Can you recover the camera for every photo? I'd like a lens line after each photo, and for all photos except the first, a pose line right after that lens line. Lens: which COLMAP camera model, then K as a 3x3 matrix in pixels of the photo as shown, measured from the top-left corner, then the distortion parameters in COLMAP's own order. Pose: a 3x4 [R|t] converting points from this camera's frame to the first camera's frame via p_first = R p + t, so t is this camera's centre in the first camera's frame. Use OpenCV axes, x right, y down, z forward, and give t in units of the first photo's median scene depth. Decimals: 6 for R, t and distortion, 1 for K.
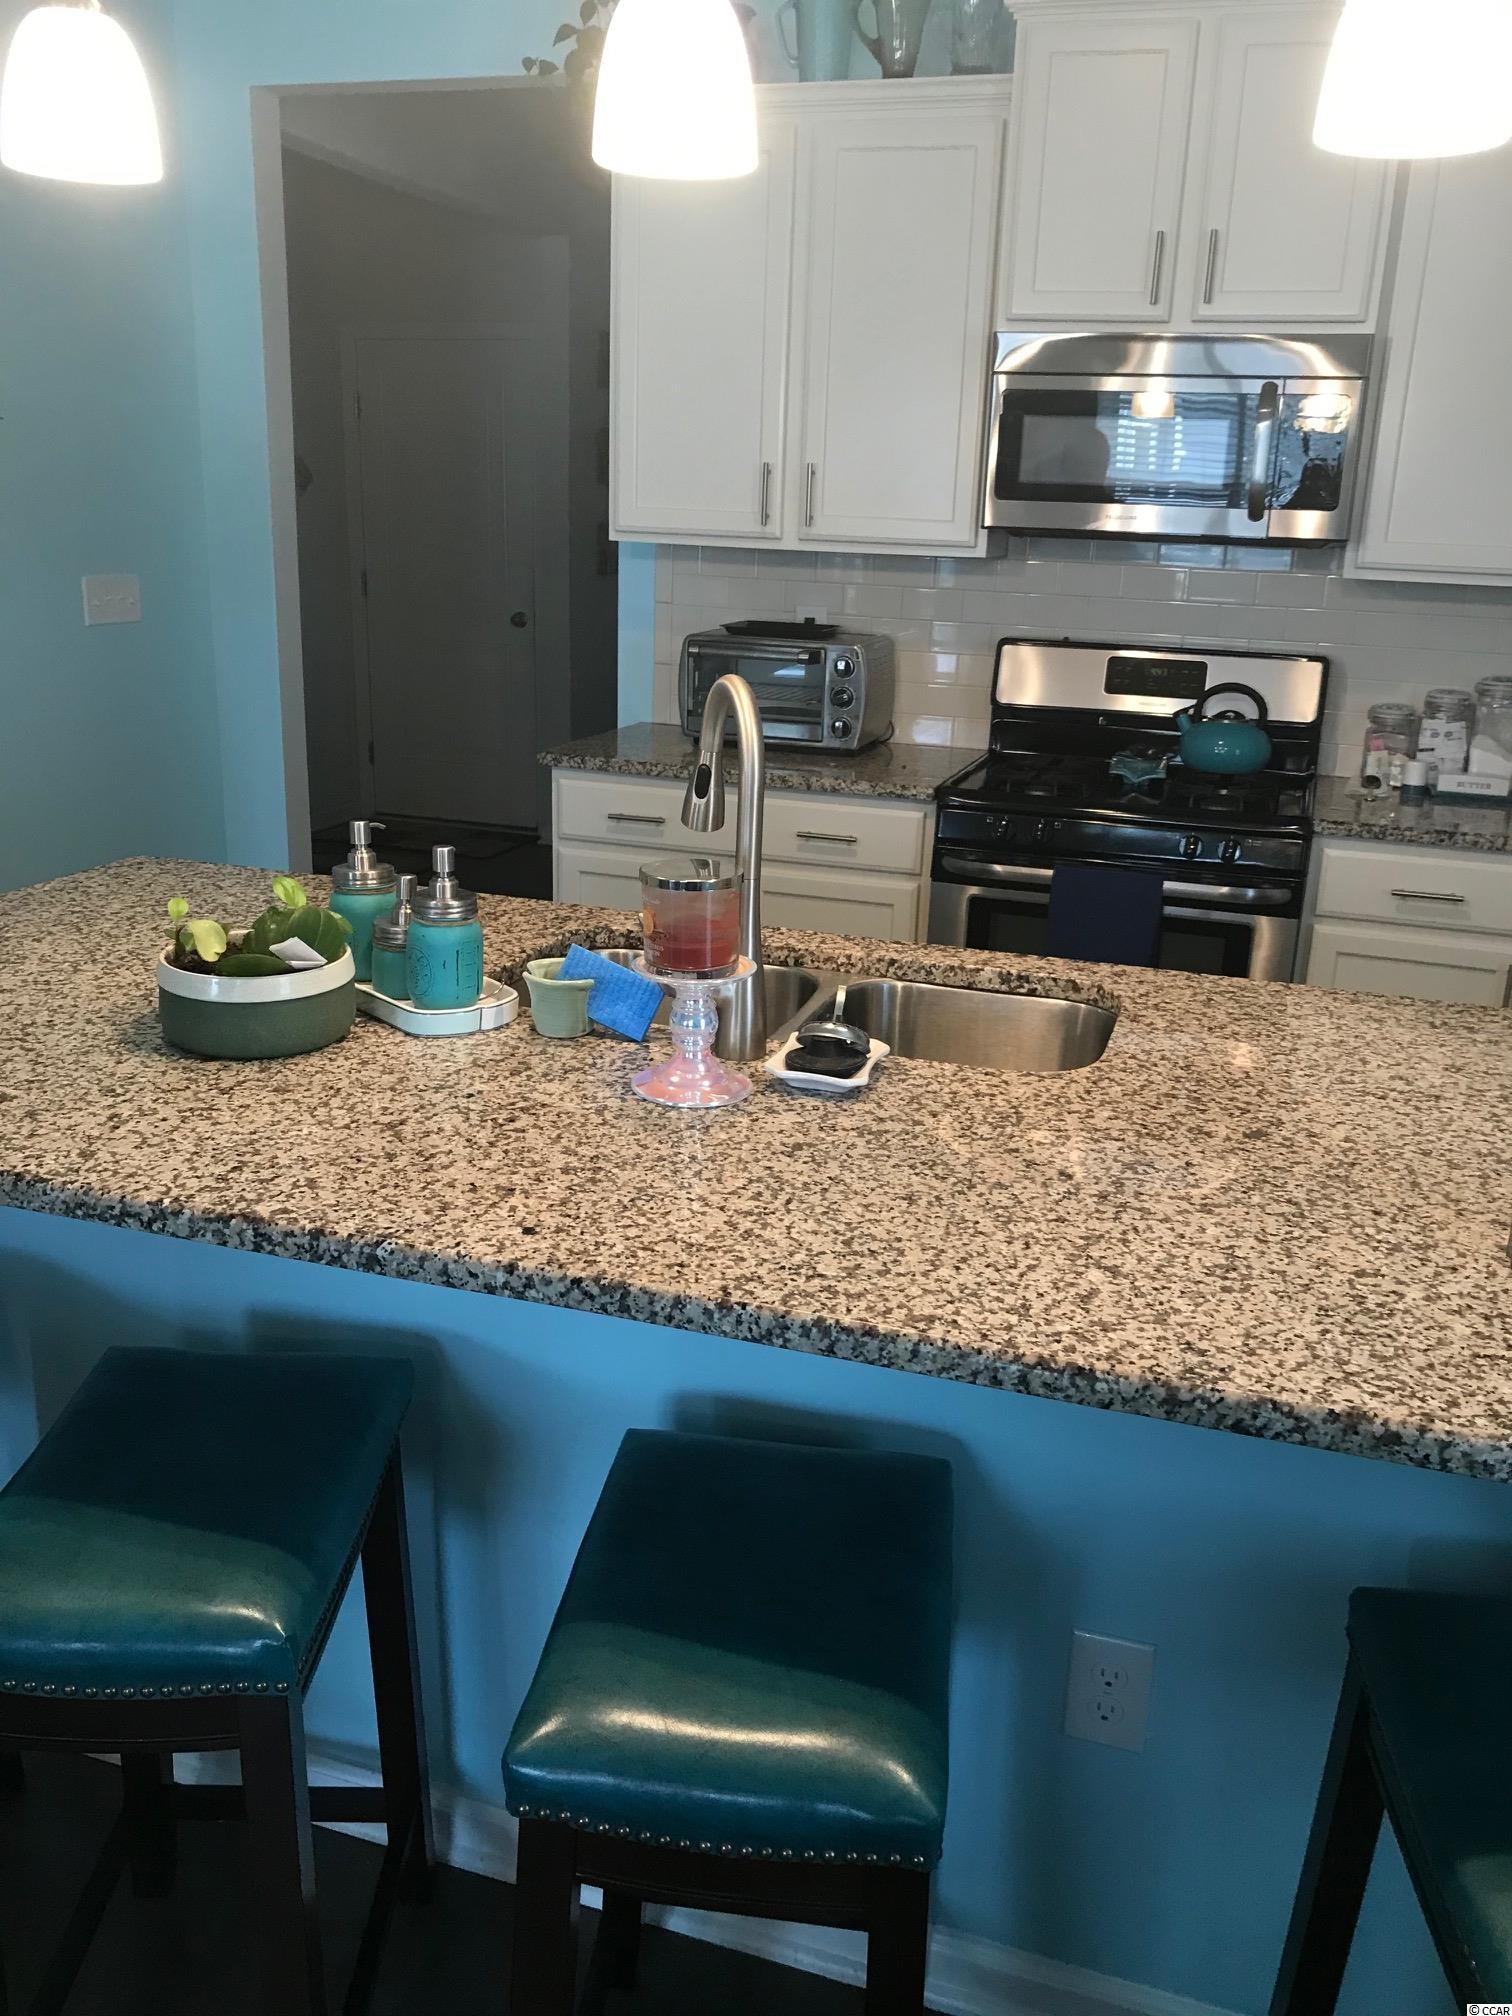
lens RADIAL K [[1663.2, 0, 756.4], [0, 1663.2, 1002.9], [0, 0, 1]] dist [-0.002749, -0.009118]
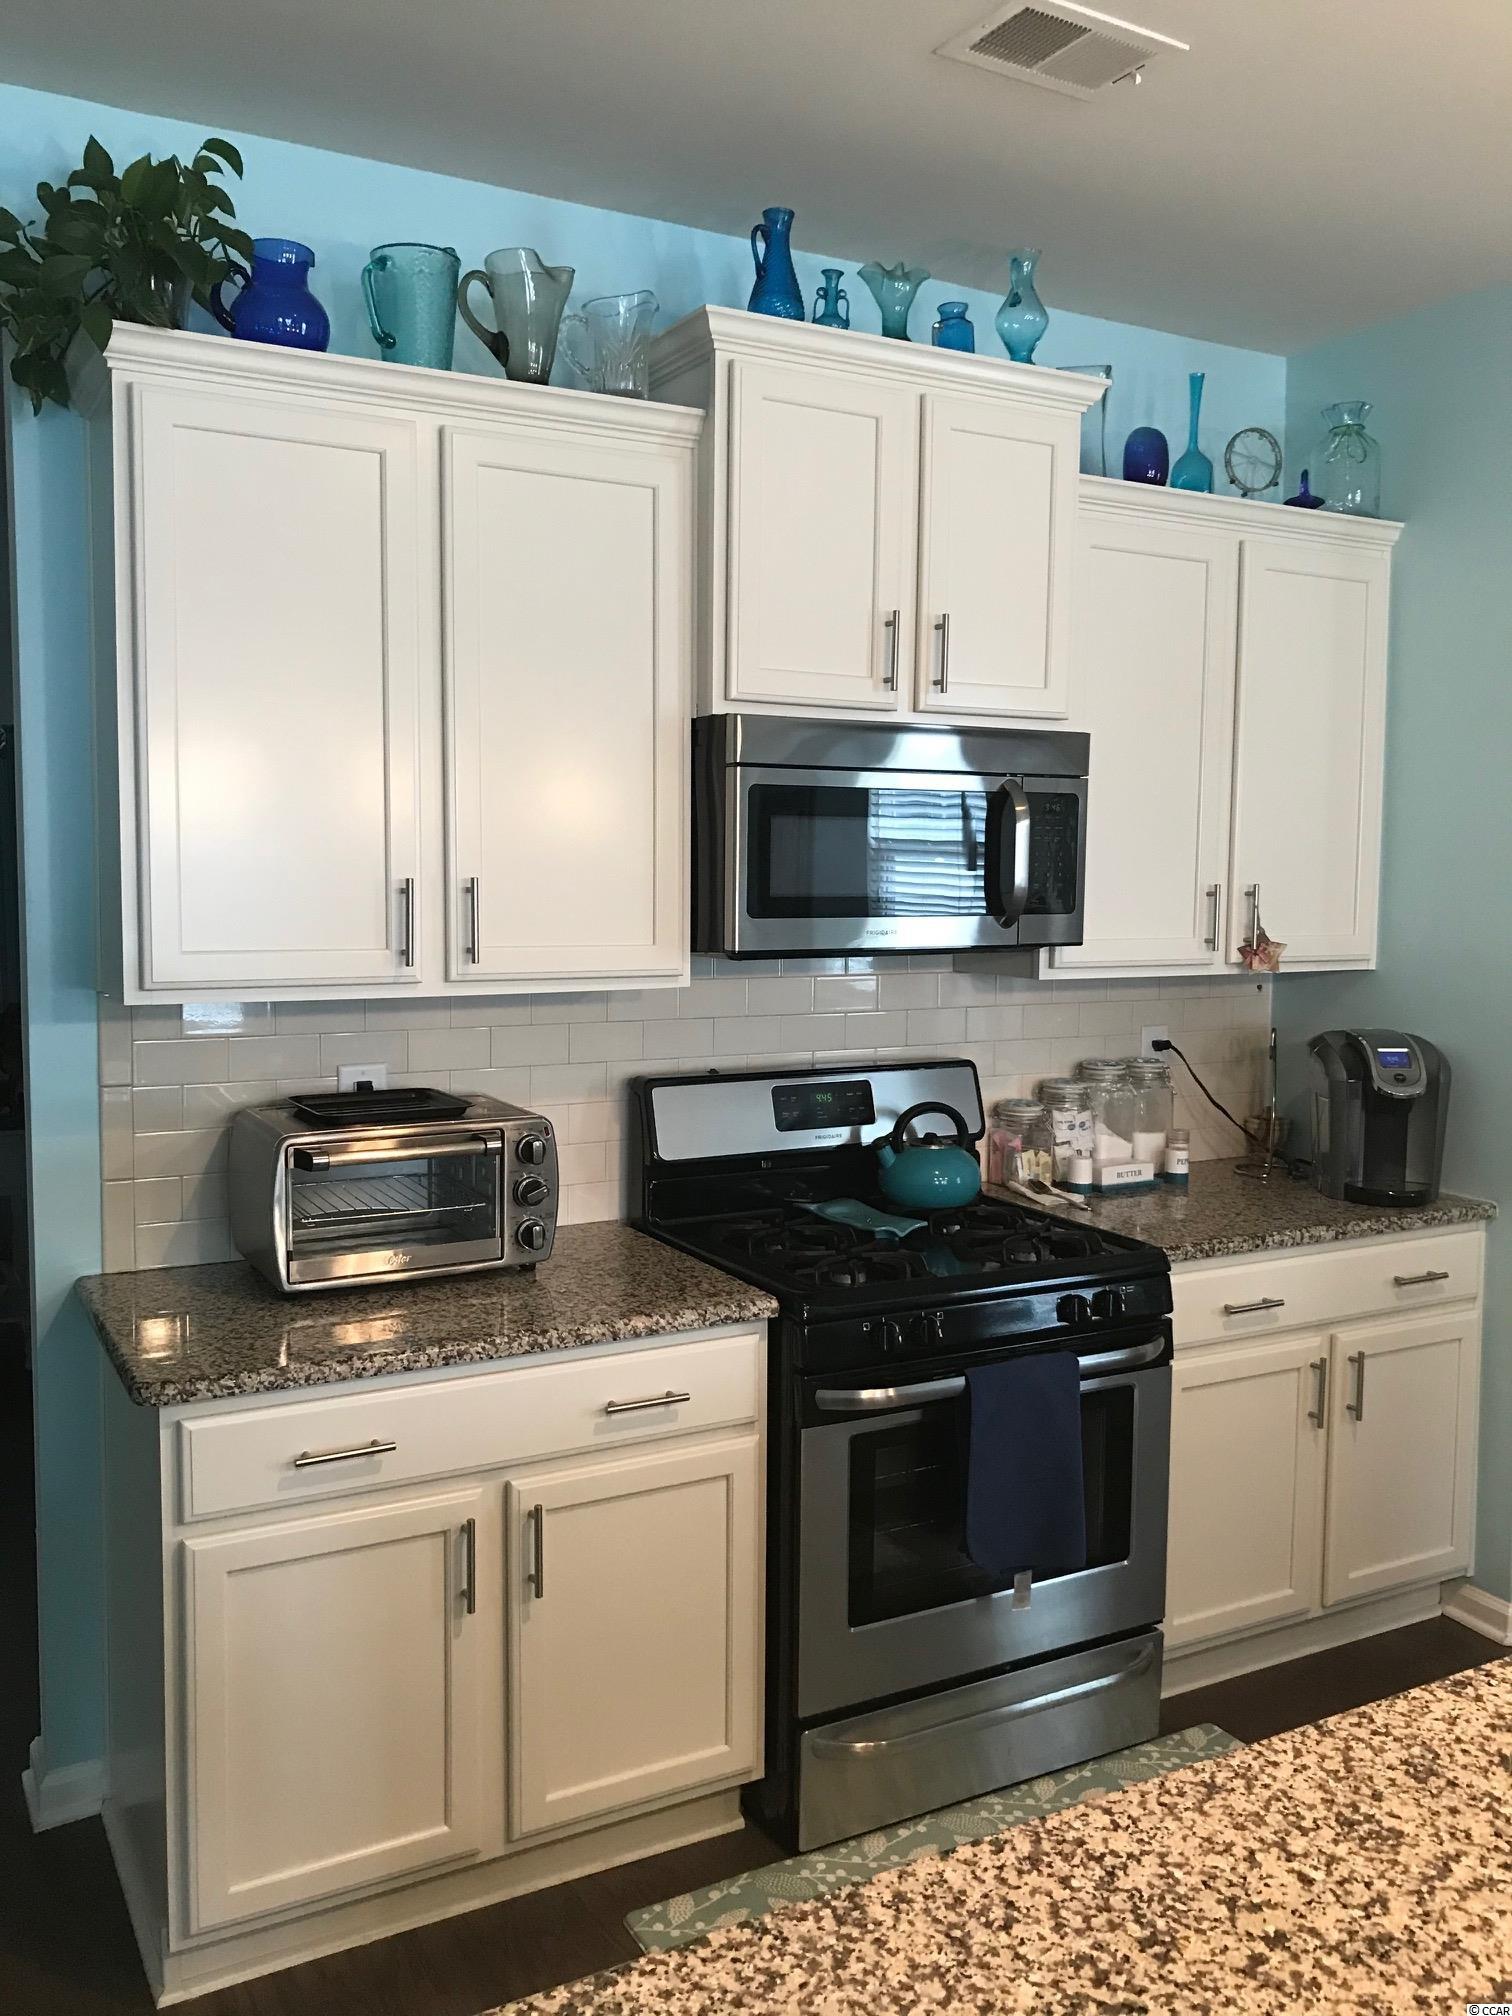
lens RADIAL K [[1663.2, 0, 752.9], [0, 1663.2, 1021.6], [0, 0, 1]] dist [-0.002749, -0.009118]
pose [[0.692914, -0.099670, 0.714098, -0.405575], [0.222066, 0.971757, -0.079846, -0.189282], [-0.685972, 0.213903, 0.695477, 0.458239]]
